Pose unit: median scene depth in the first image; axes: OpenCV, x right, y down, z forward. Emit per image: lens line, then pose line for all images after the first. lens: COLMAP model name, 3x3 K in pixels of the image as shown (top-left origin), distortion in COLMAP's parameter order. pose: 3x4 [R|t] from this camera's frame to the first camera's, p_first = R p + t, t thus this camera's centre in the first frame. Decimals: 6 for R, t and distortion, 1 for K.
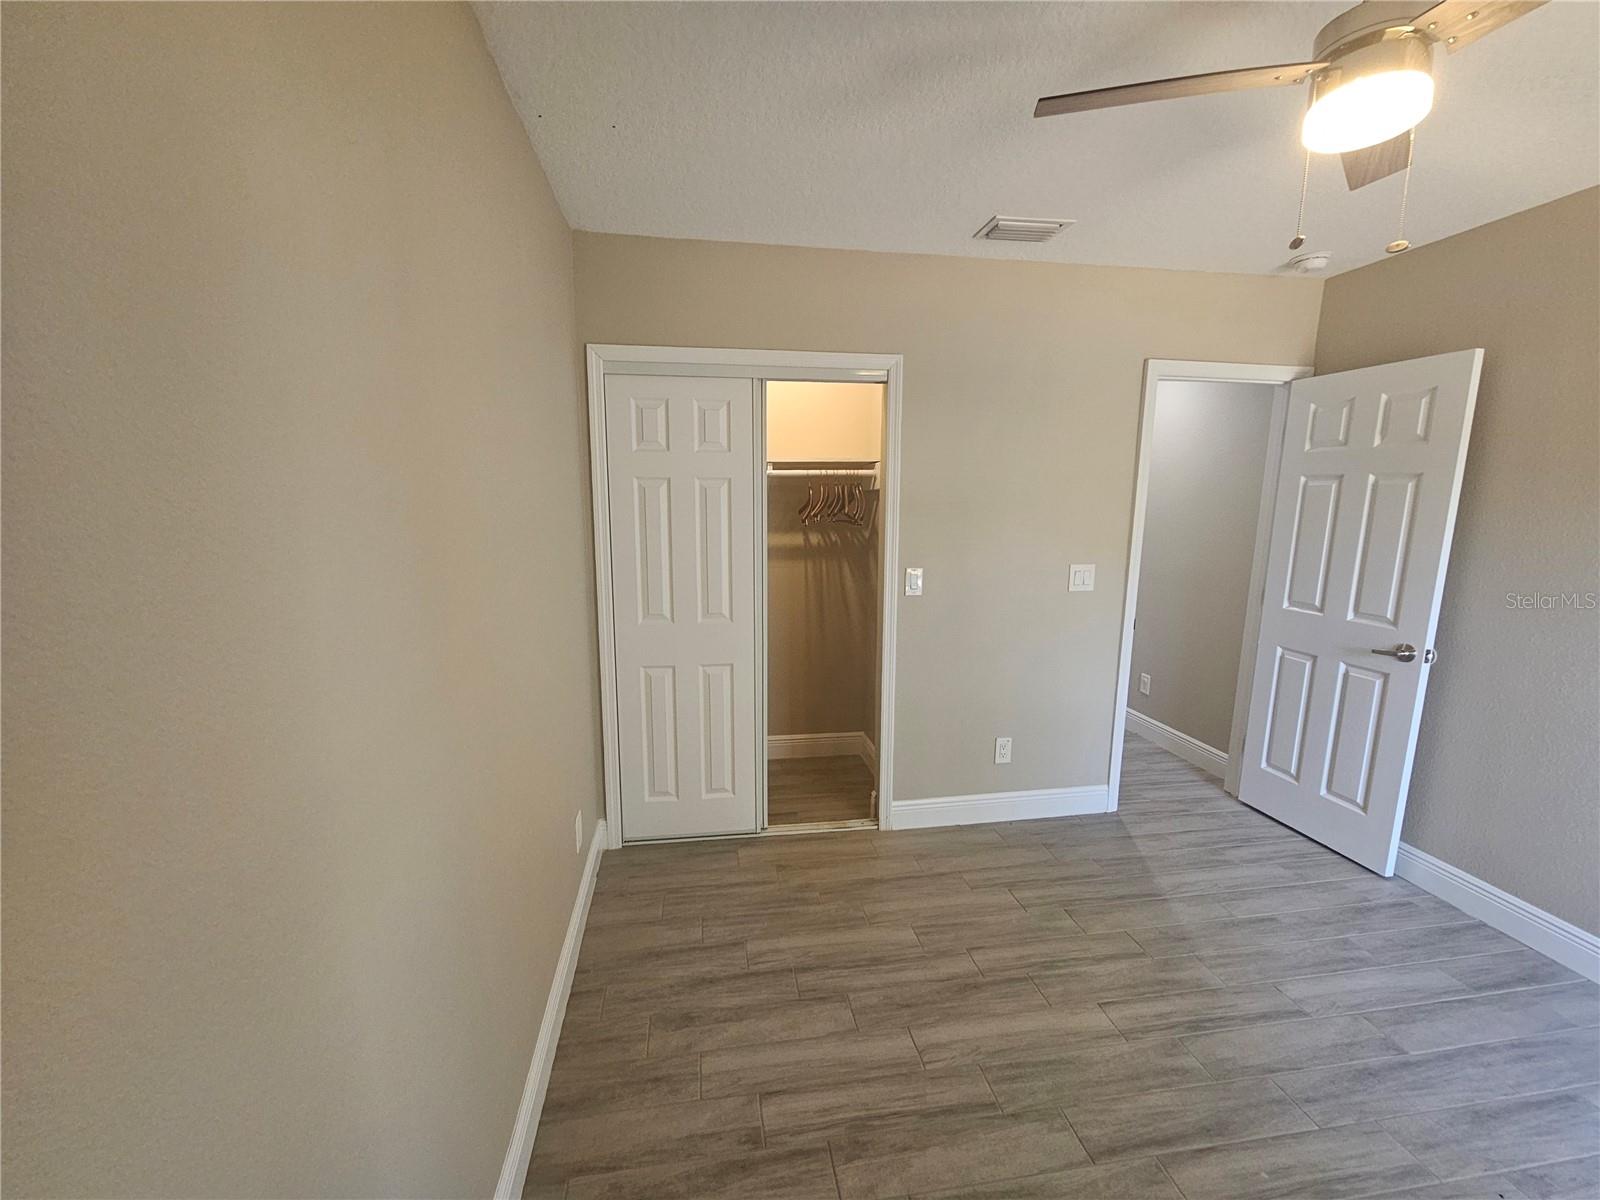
lens RADIAL K [[659.7, 0, 791.1], [0, 659.7, 604.4], [0, 0, 1]] dist [-0.000011, 0.000659]
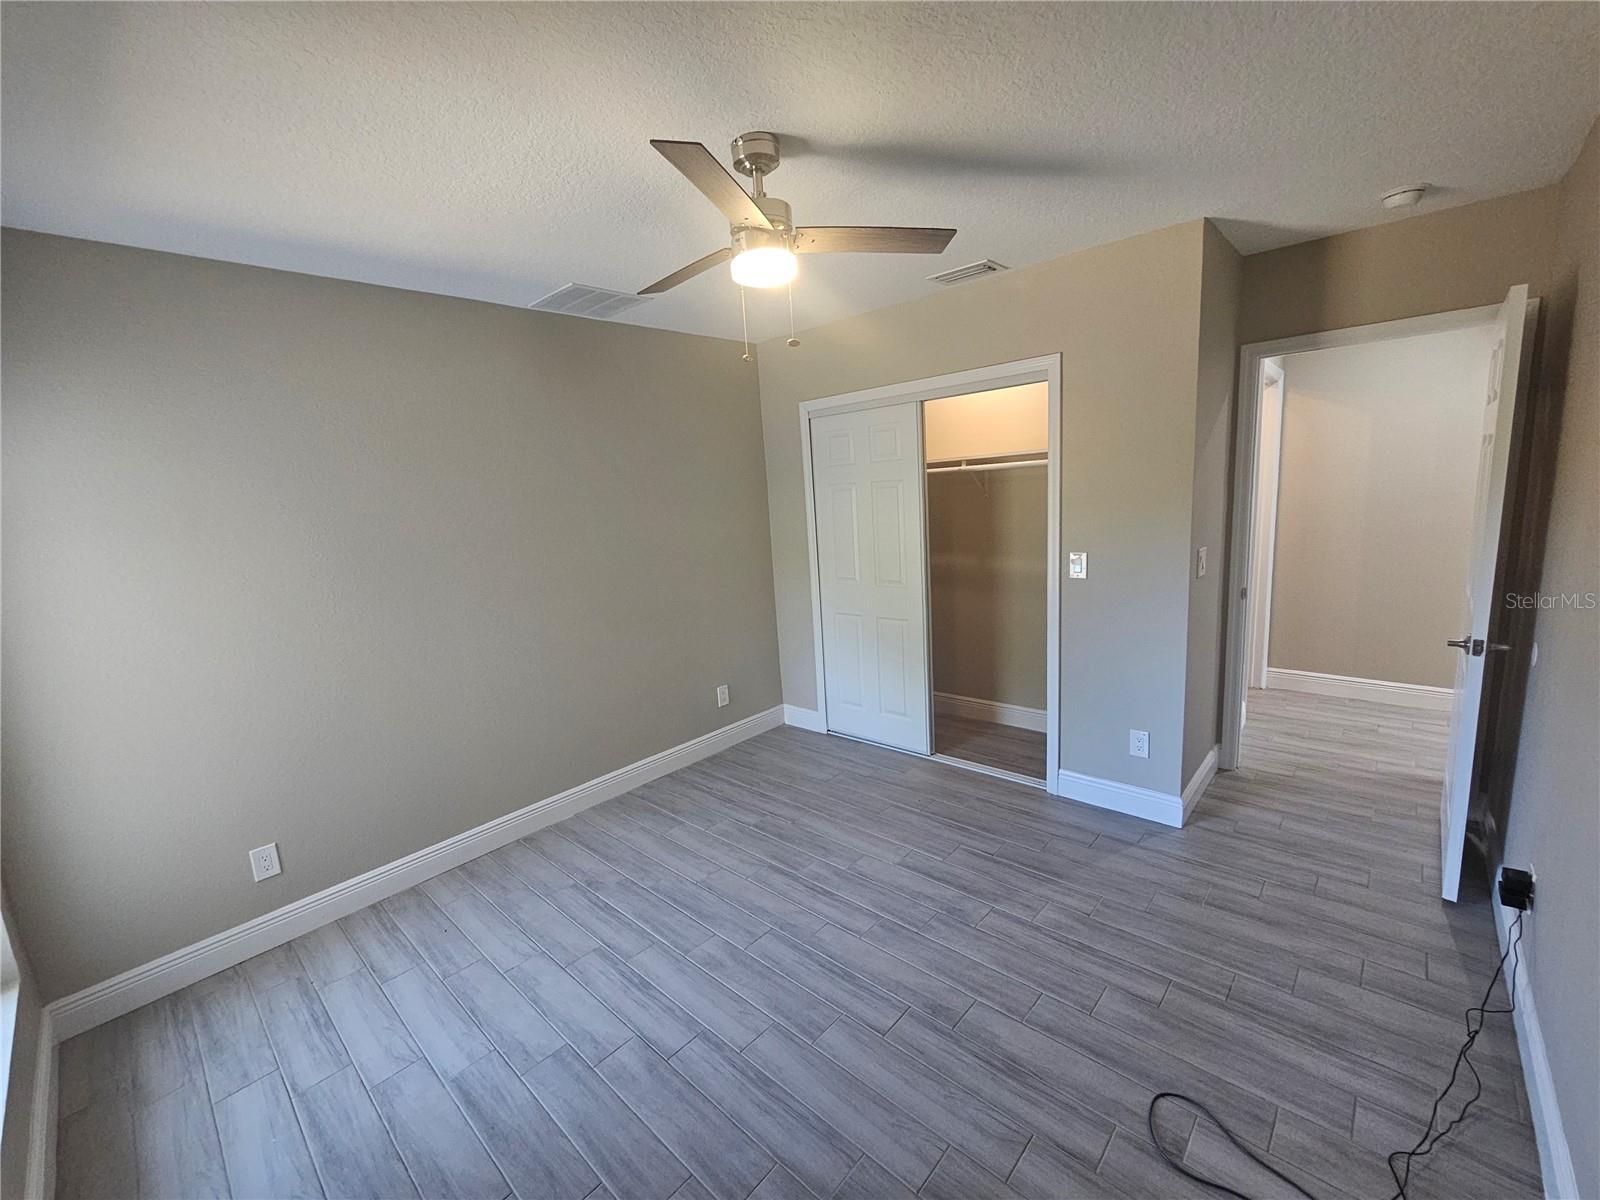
lens RADIAL K [[659.7, 0, 791.1], [0, 659.7, 604.4], [0, 0, 1]] dist [-0.000011, 0.000659]
pose [[0.621750, 0.094153, -0.777536, 0.989520], [-0.073295, 0.995386, 0.061923, -0.005382], [0.779779, 0.018489, 0.625782, 0.003520]]
